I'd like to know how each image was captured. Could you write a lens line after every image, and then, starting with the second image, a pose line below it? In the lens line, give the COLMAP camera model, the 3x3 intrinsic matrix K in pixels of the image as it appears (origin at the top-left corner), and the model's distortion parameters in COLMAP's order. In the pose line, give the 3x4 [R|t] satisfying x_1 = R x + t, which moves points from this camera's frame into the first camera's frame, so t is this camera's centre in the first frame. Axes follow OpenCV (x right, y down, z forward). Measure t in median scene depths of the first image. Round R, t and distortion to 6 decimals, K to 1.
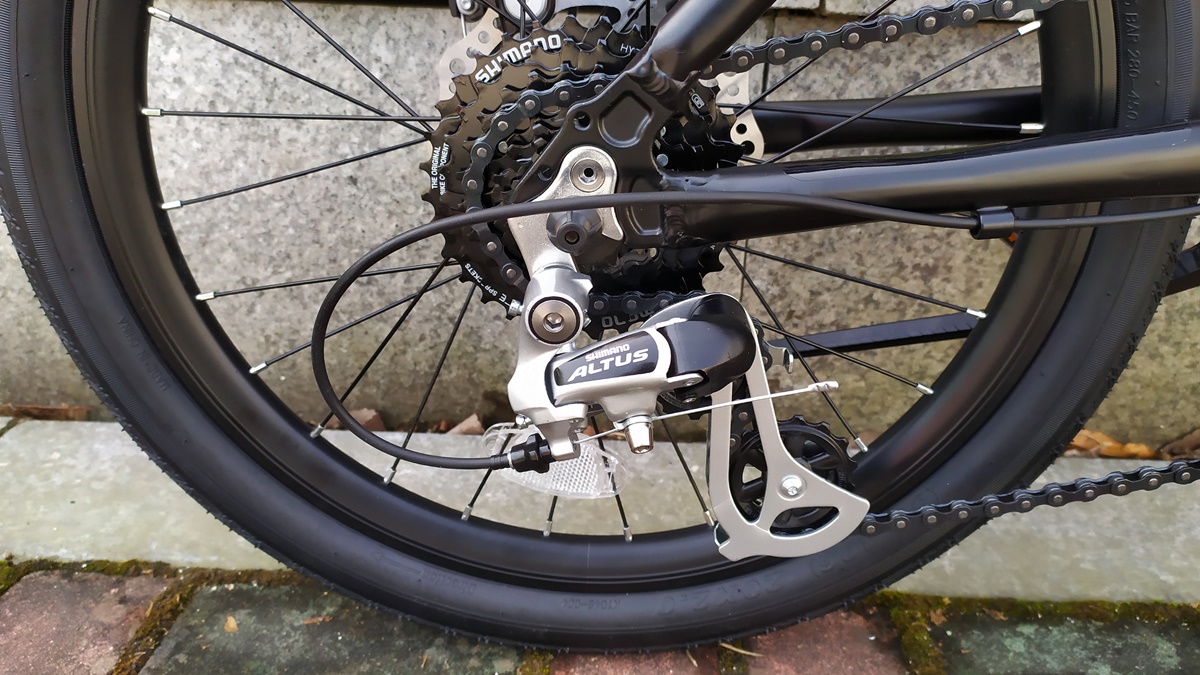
lens RADIAL K [[905.0, 0, 603.7], [0, 905.0, 333.8], [0, 0, 1]] dist [0.025720, -0.002575]
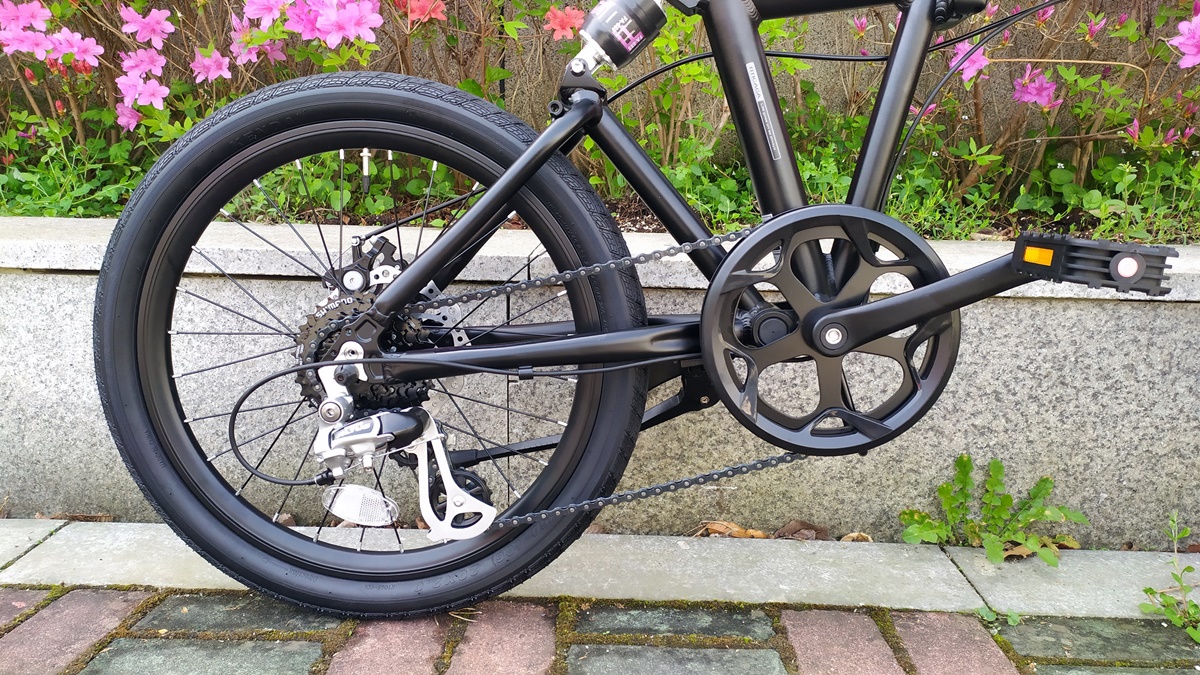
lens RADIAL K [[847.7, 0, 602.7], [0, 847.7, 342.5], [0, 0, 1]] dist [0.017824, -0.012793]
pose [[0.999911, -0.006650, 0.011609, 0.351682], [0.009323, 0.968682, -0.248130, 0.204386], [-0.009595, 0.248216, 0.968657, -0.674742]]
